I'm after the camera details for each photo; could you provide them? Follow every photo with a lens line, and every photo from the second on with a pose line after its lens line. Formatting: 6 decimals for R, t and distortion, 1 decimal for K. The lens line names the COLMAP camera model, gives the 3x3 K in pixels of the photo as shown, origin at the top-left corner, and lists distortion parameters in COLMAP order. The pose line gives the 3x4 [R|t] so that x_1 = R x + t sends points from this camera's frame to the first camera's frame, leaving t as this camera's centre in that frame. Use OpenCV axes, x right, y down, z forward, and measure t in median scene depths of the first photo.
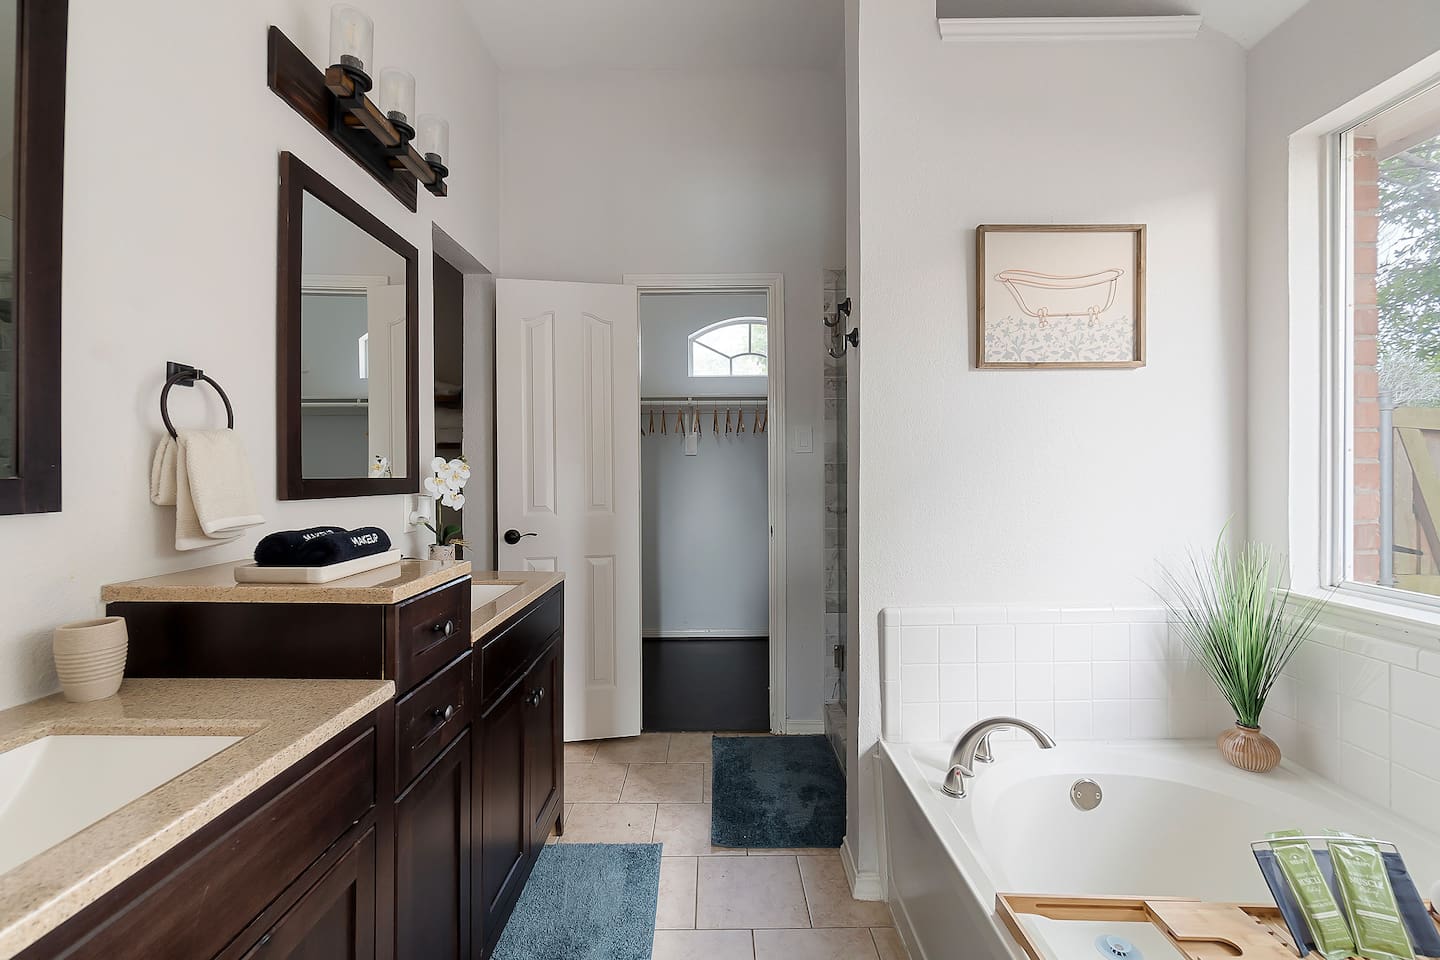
lens RADIAL K [[620.3, 0, 713.2], [0, 620.3, 472.9], [0, 0, 1]] dist [-0.002684, 0.000503]
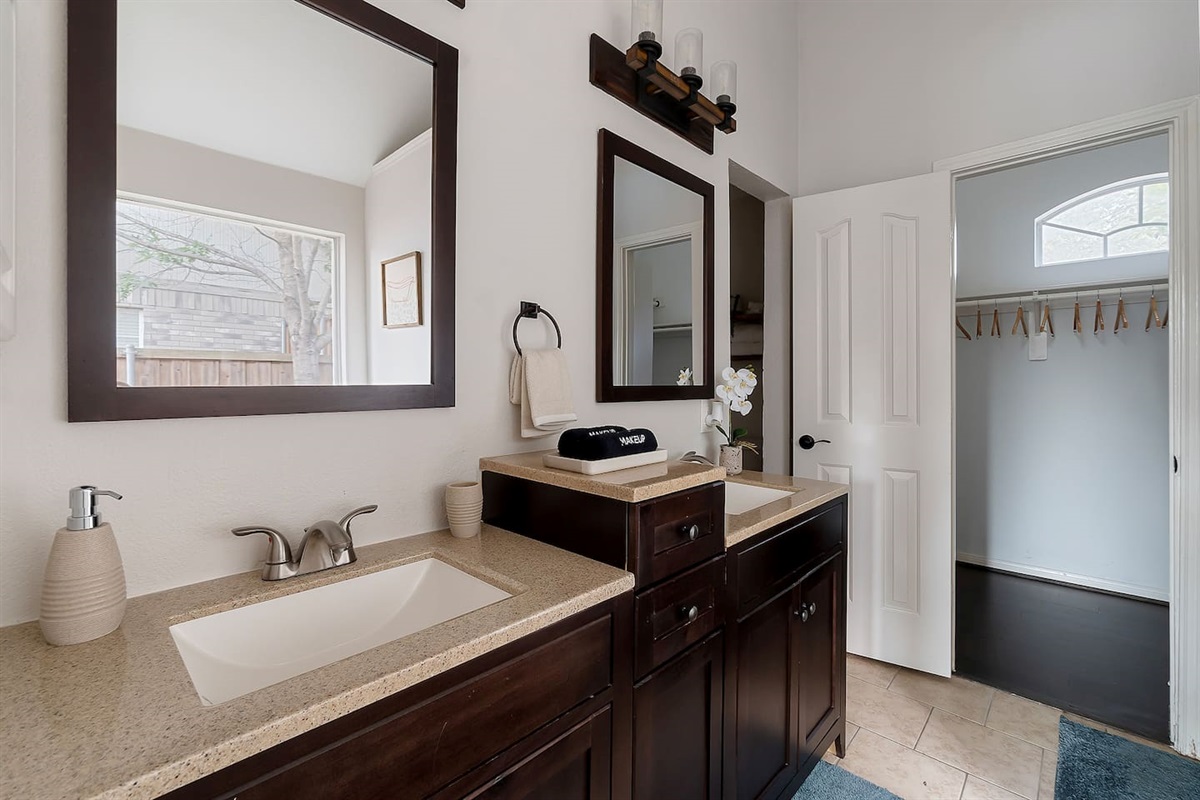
lens RADIAL K [[523.9, 0, 599.4], [0, 523.9, 383.5], [0, 0, 1]] dist [-0.010988, 0.006821]
pose [[0.727901, 0.005228, -0.685662, 0.041062], [-0.001567, 0.999981, 0.005960, -0.001424], [0.685680, -0.003264, 0.727895, 0.189454]]
